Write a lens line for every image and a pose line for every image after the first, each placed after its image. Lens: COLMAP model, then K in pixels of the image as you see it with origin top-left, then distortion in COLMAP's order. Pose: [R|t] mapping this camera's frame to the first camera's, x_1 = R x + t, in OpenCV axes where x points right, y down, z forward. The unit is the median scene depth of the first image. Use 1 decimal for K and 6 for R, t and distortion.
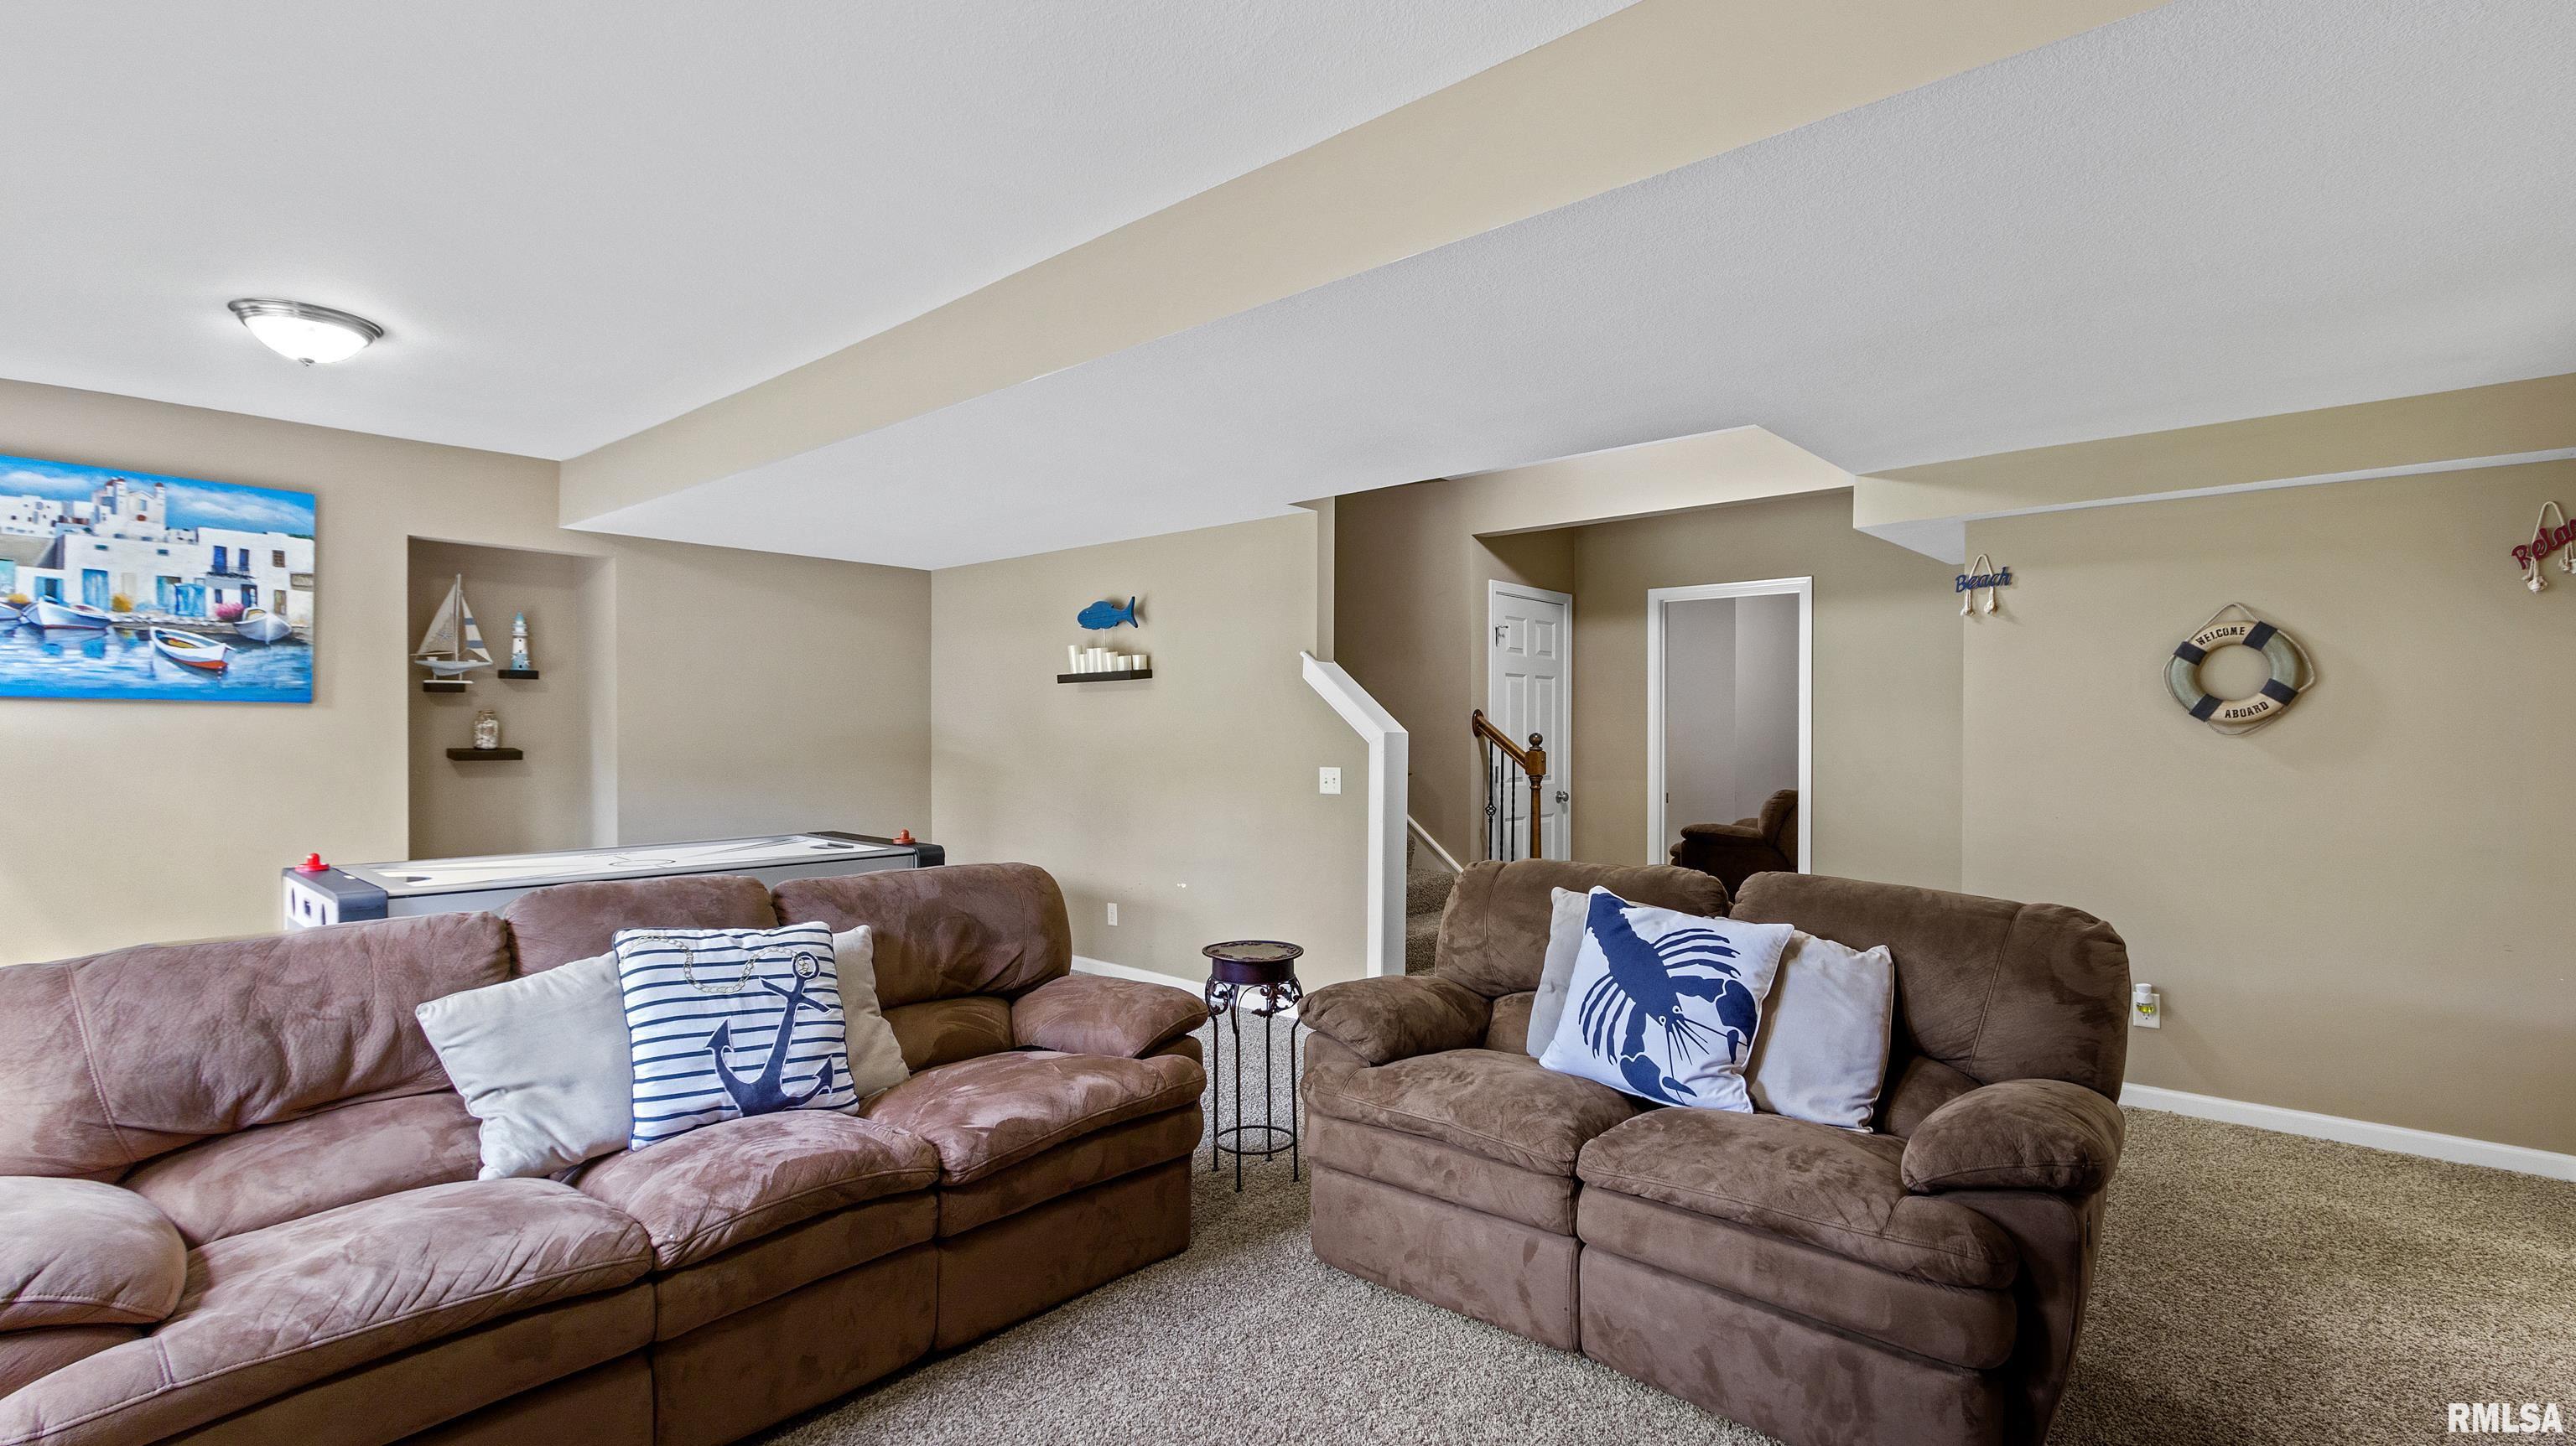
lens RADIAL K [[1203.8, 0, 1286.9], [0, 1203.8, 725.7], [0, 0, 1]] dist [0.000127, -0.000690]
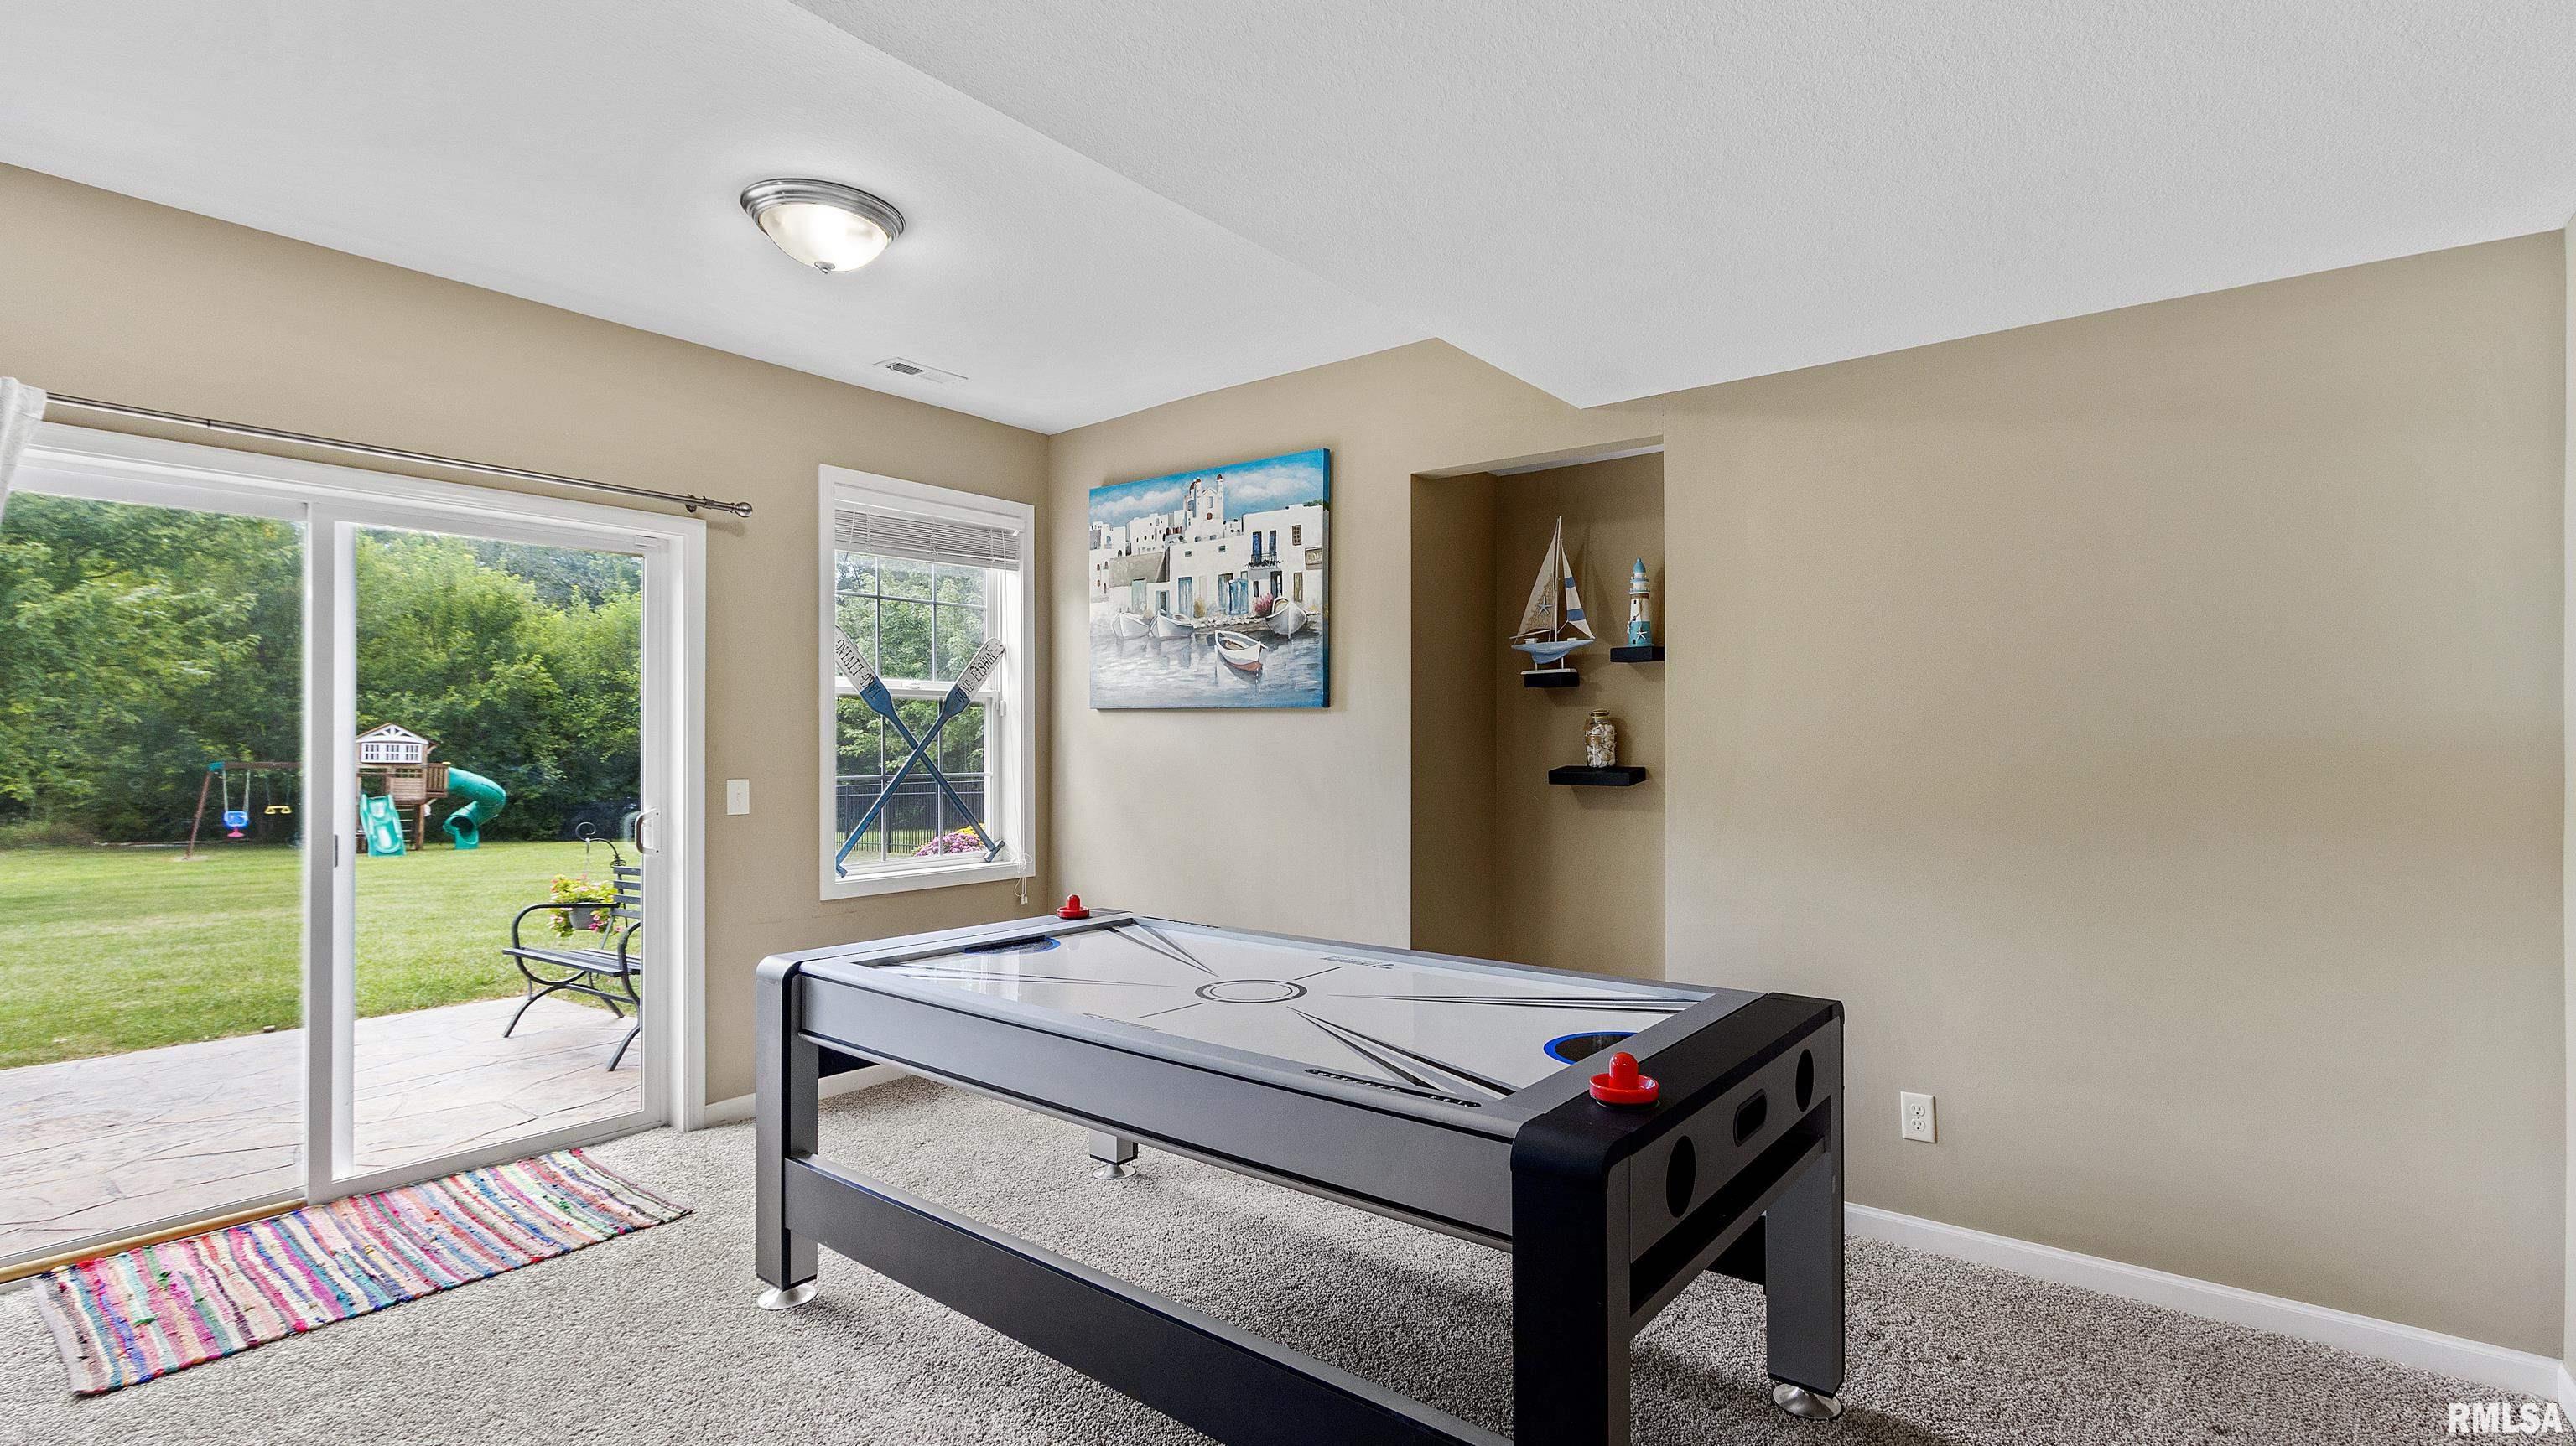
lens RADIAL K [[1203.8, 0, 1287.7], [0, 1203.8, 725.0], [0, 0, 1]] dist [0.000127, -0.000690]
pose [[0.083927, -0.017795, -0.996313, -0.006880], [0.004044, 0.999838, -0.017518, 0.007929], [0.996464, -0.002559, 0.083986, 0.949875]]
